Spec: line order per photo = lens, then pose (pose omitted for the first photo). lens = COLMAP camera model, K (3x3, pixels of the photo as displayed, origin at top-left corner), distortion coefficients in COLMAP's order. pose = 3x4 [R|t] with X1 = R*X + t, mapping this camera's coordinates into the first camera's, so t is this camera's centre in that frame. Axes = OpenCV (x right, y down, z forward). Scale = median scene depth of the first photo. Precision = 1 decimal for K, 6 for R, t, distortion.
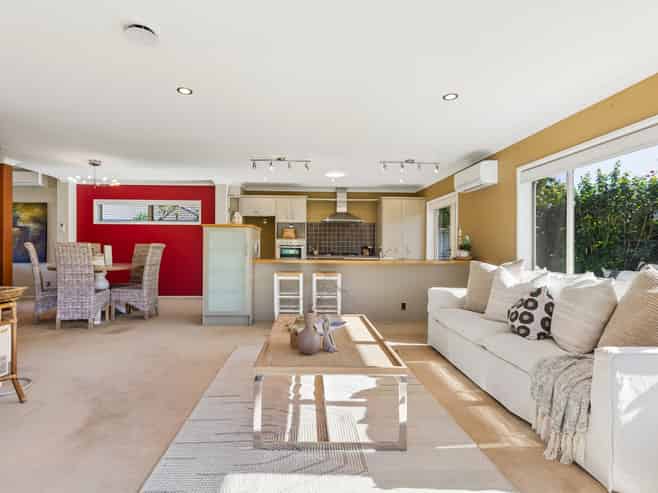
lens RADIAL K [[363.7, 0, 329.0], [0, 363.7, 246.5], [0, 0, 1]] dist [0.000406, 0.000393]
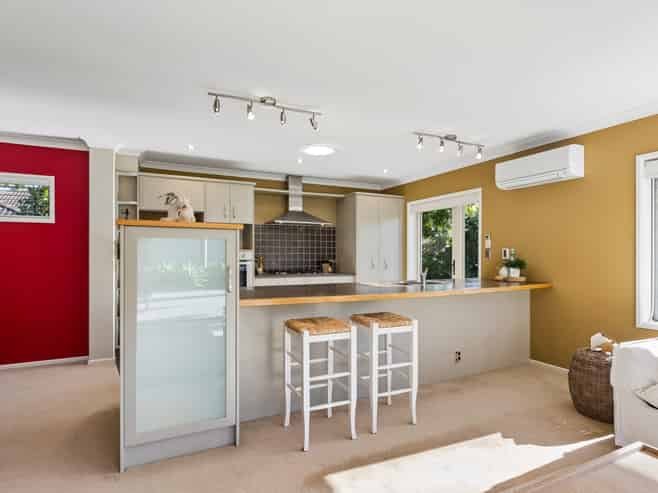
lens RADIAL K [[364.3, 0, 328.2], [0, 364.3, 253.7], [0, 0, 1]] dist [-0.004250, -0.001062]
pose [[0.917222, -0.003363, 0.398362, -0.209781], [0.001856, 0.999990, 0.004170, -0.017976], [-0.398372, -0.003085, 0.917219, 0.384743]]
